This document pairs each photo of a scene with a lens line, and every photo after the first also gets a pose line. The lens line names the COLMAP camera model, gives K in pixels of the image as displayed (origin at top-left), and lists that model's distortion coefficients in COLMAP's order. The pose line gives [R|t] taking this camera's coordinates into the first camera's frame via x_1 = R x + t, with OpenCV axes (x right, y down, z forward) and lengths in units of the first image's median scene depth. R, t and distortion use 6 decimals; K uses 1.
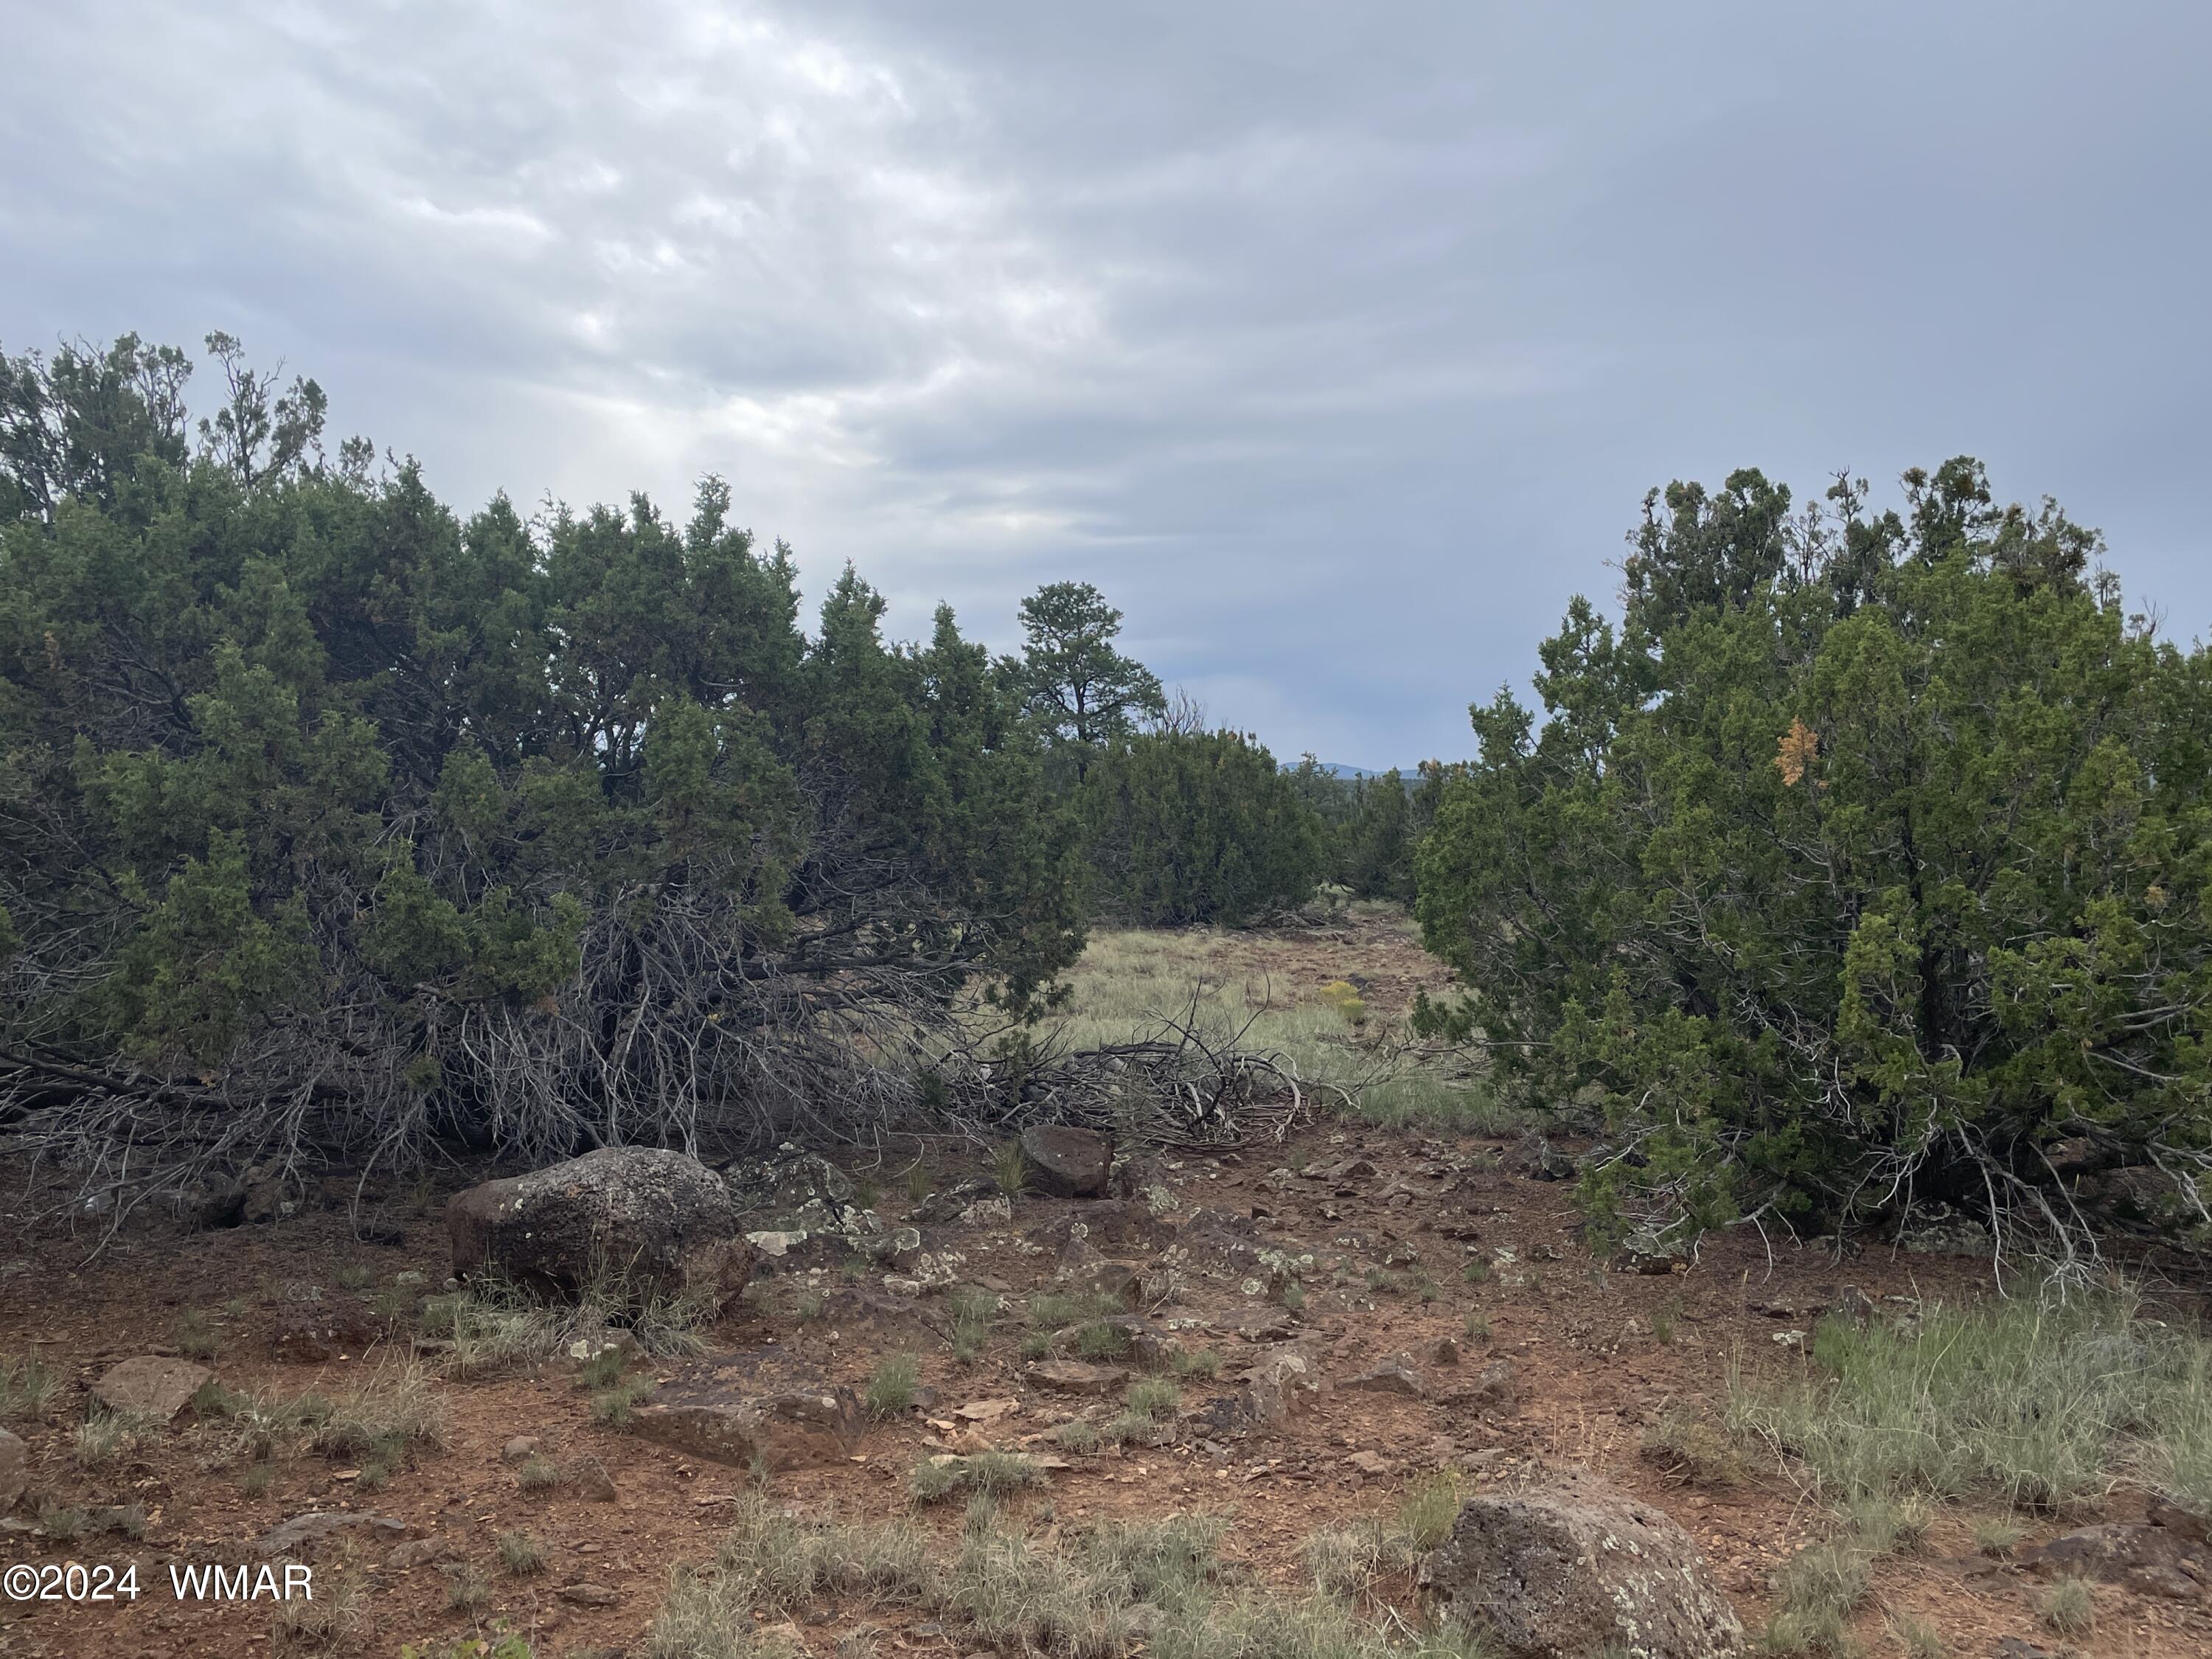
lens RADIAL K [[1803.7, 0, 1102.9], [0, 1803.7, 825.0], [0, 0, 1]] dist [0.023171, -0.047418]
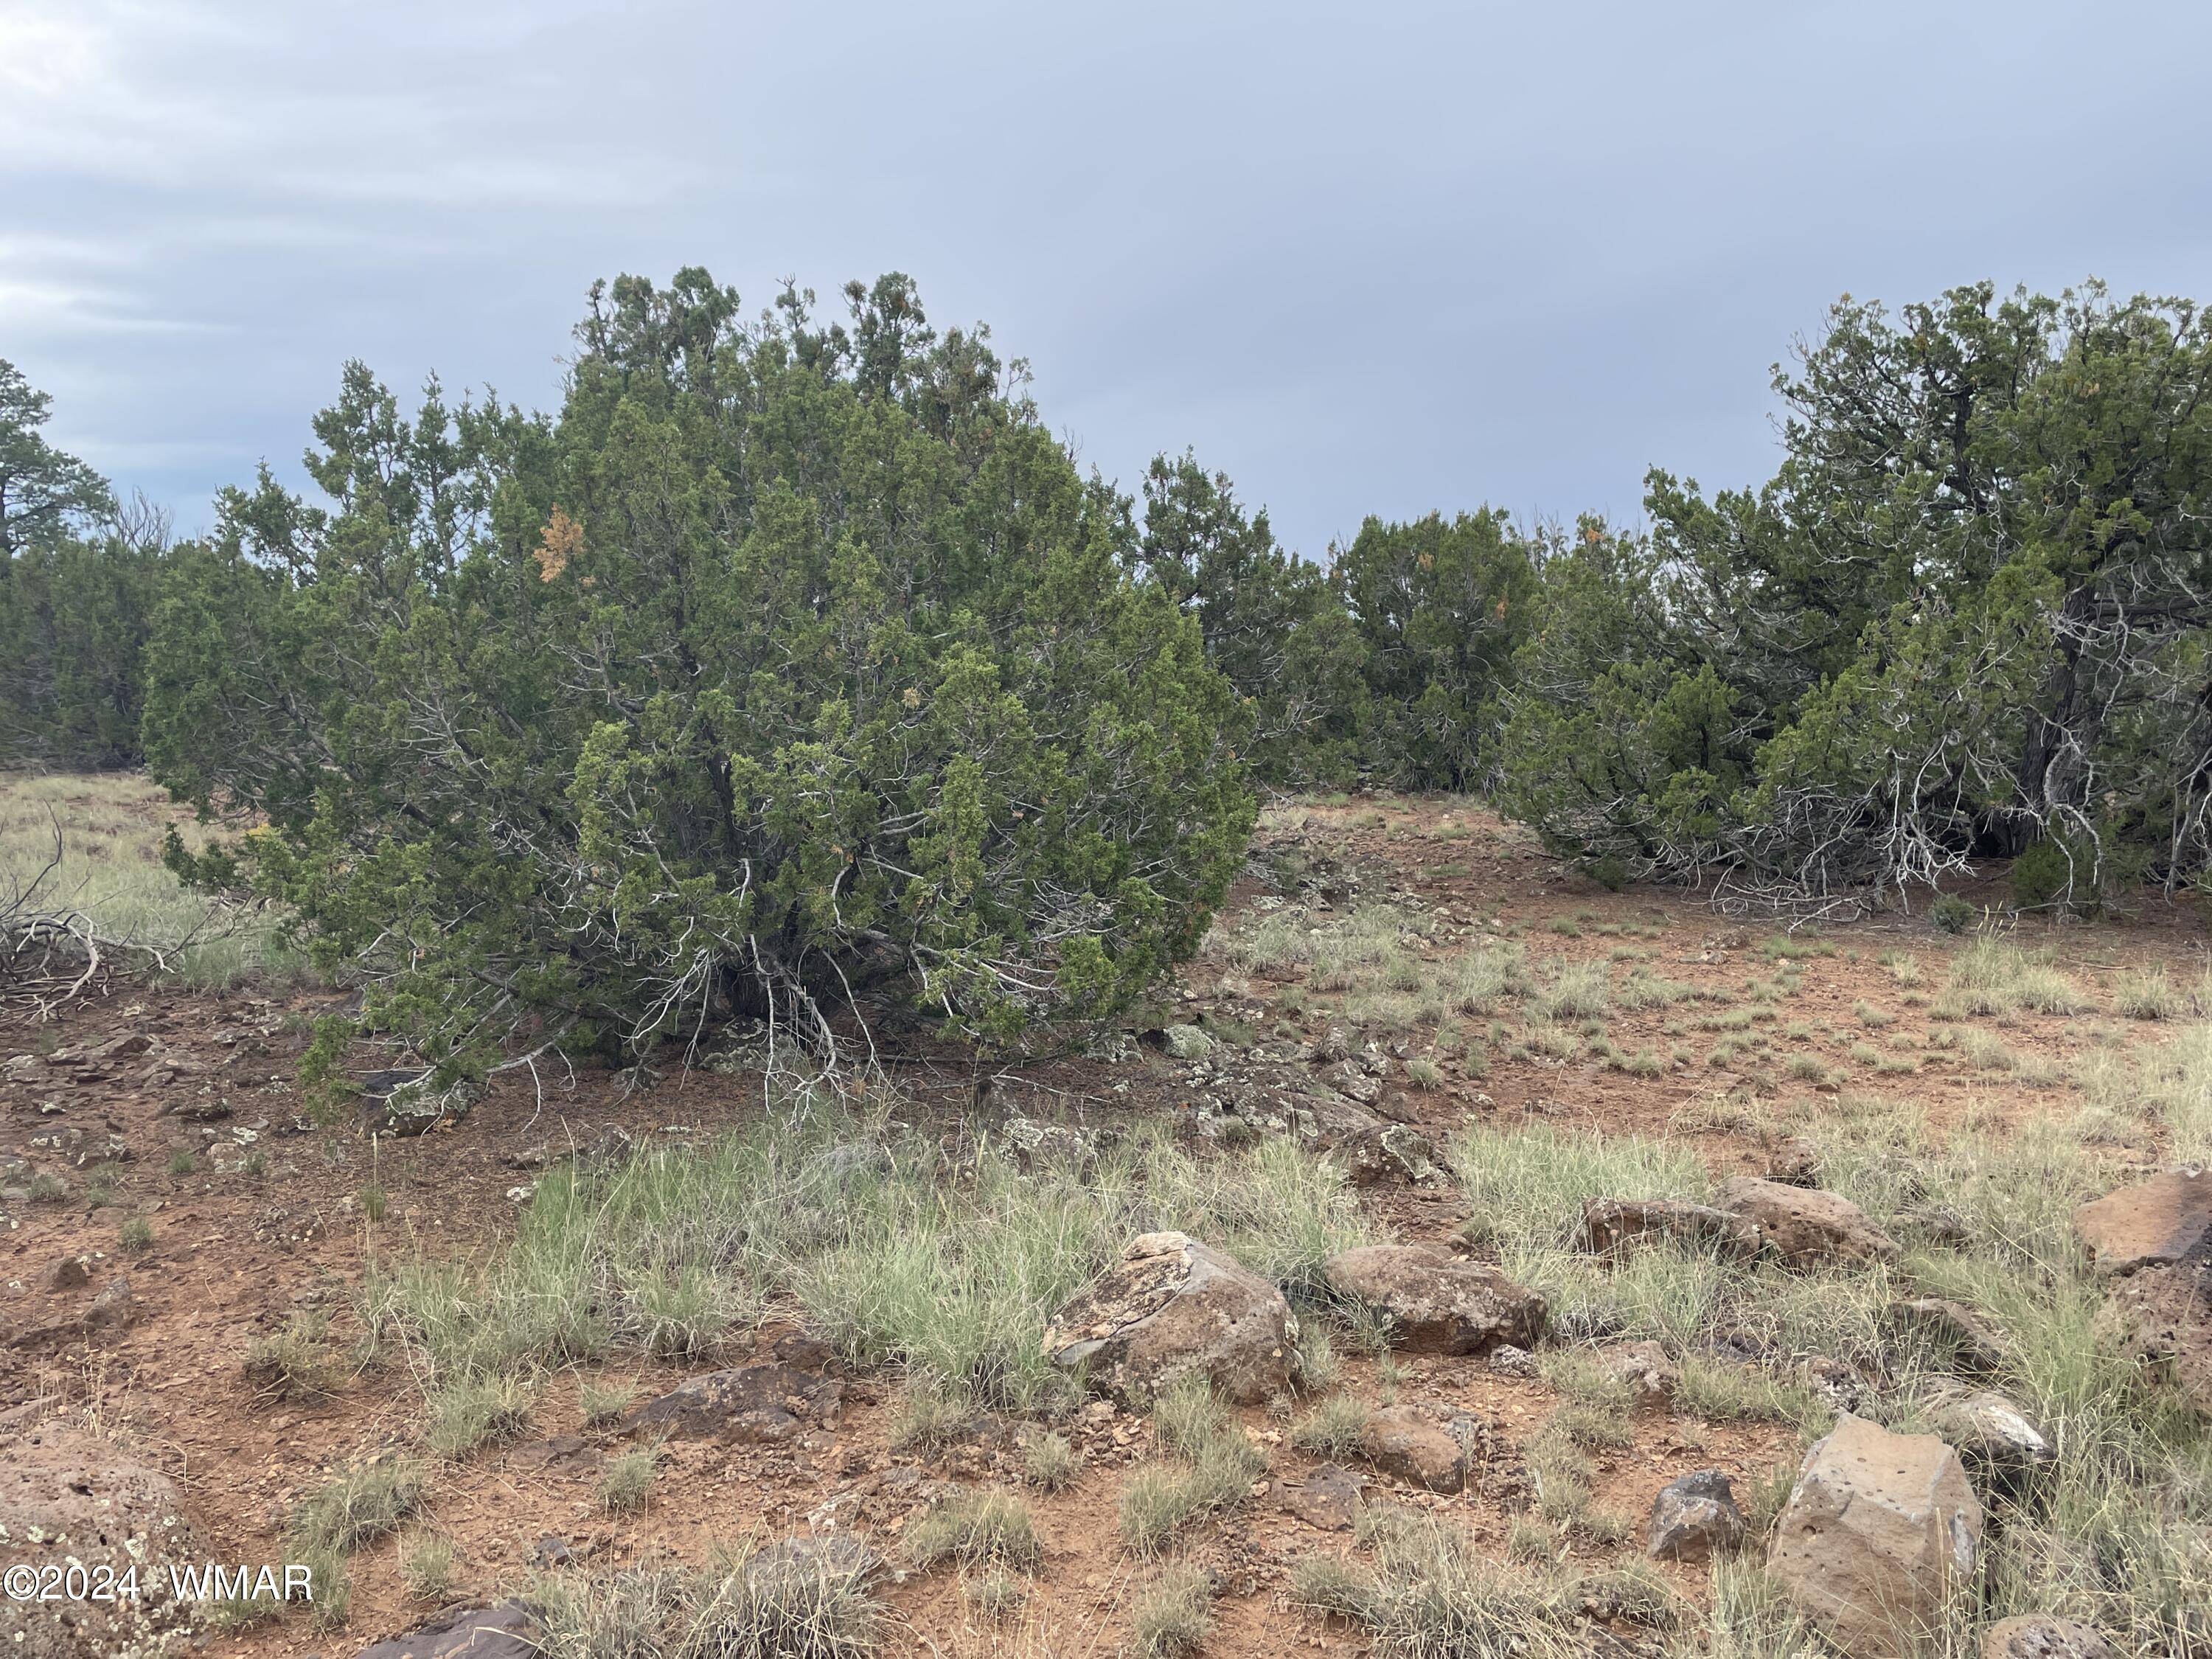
lens RADIAL K [[1803.7, 0, 1112.8], [0, 1803.7, 831.1], [0, 0, 1]] dist [0.023171, -0.047418]
pose [[0.882690, -0.050361, 0.467250, 0.094738], [0.004749, 0.995147, 0.098289, 0.006656], [-0.469932, -0.084539, 0.878645, 0.033897]]
